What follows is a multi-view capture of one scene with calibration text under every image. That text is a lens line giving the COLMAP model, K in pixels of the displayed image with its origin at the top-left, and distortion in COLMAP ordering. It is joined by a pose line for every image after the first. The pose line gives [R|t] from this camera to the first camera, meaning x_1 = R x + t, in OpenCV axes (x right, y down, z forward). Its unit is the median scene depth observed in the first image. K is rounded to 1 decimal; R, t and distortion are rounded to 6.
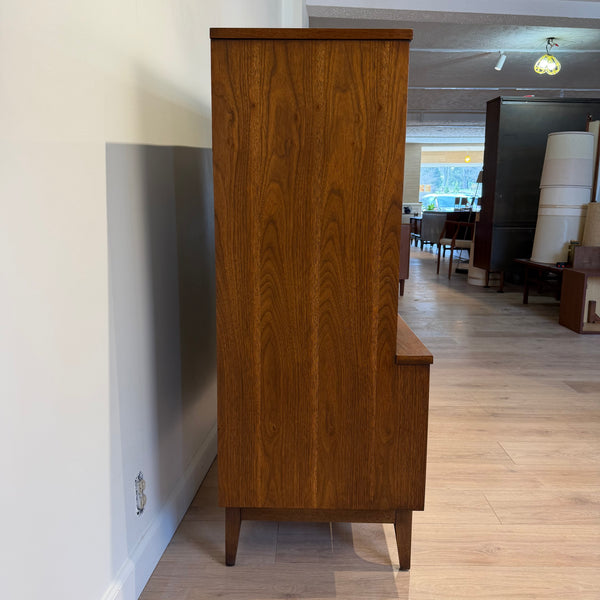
lens RADIAL K [[559.1, 0, 300.0], [0, 559.1, 300.0], [0, 0, 1]] dist [0.144162, -0.271881]
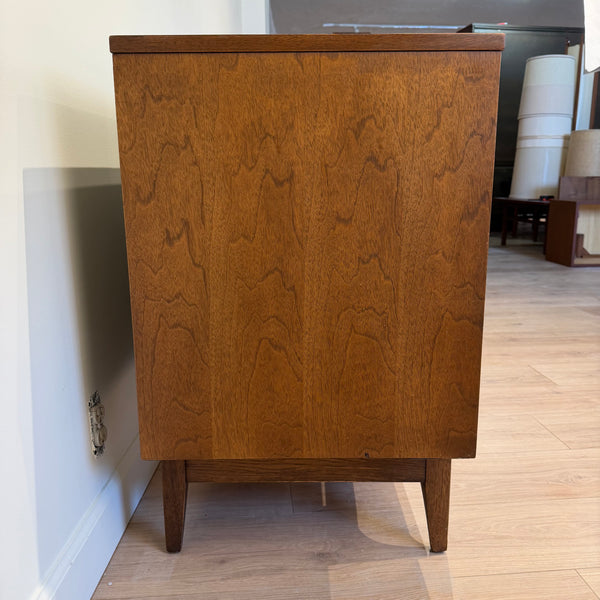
lens RADIAL K [[559.1, 0, 300.0], [0, 559.1, 300.0], [0, 0, 1]] dist [0.144162, -0.271881]
pose [[0.995599, -0.036569, 0.086284, -0.041202], [0.033135, 0.998613, 0.040905, 0.075471], [-0.087660, -0.037866, 0.995431, 0.136120]]
